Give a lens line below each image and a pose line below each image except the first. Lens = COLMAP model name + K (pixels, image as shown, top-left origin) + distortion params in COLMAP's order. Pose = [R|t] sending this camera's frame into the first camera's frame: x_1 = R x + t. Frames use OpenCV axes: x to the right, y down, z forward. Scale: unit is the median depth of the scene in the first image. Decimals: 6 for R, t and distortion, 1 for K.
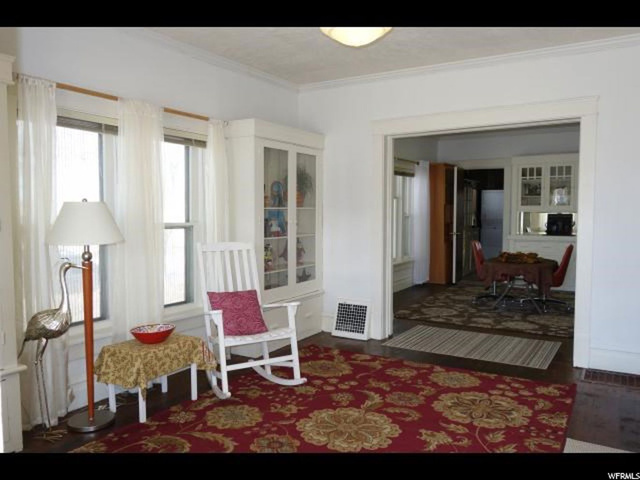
lens RADIAL K [[504.2, 0, 322.2], [0, 504.2, 243.0], [0, 0, 1]] dist [0.000380, -0.000798]
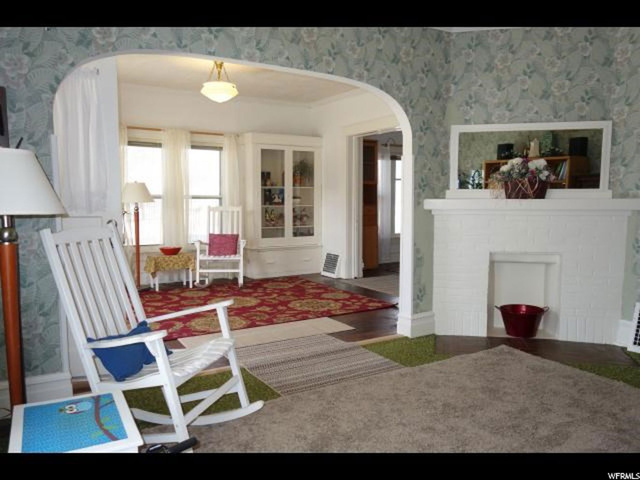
lens RADIAL K [[504.2, 0, 322.2], [0, 504.2, 243.0], [0, 0, 1]] dist [0.000380, -0.000798]
pose [[0.890991, 0.047635, -0.451514, 0.994155], [-0.035632, 0.998750, 0.035054, 0.058192], [0.452620, -0.015145, 0.891575, -0.440252]]
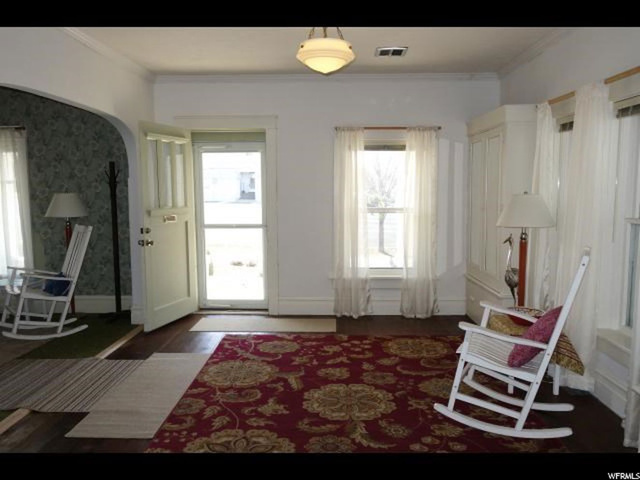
lens RADIAL K [[504.2, 0, 322.2], [0, 504.2, 243.0], [0, 0, 1]] dist [0.000380, -0.000798]
pose [[-0.865189, 0.062626, -0.497520, 0.533067], [-0.025958, 0.985247, 0.169160, -0.138111], [0.500773, 0.159270, -0.850799, 1.566922]]
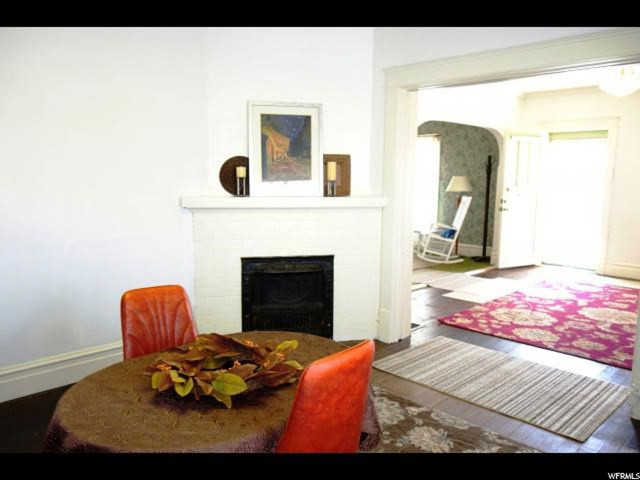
lens RADIAL K [[504.2, 0, 322.2], [0, 504.2, 243.0], [0, 0, 1]] dist [0.000380, -0.000798]
pose [[-0.973643, -0.036290, 0.225170, 0.520634], [0.009236, 0.980176, 0.197911, -0.175613], [-0.227888, 0.194775, -0.954007, 2.324482]]
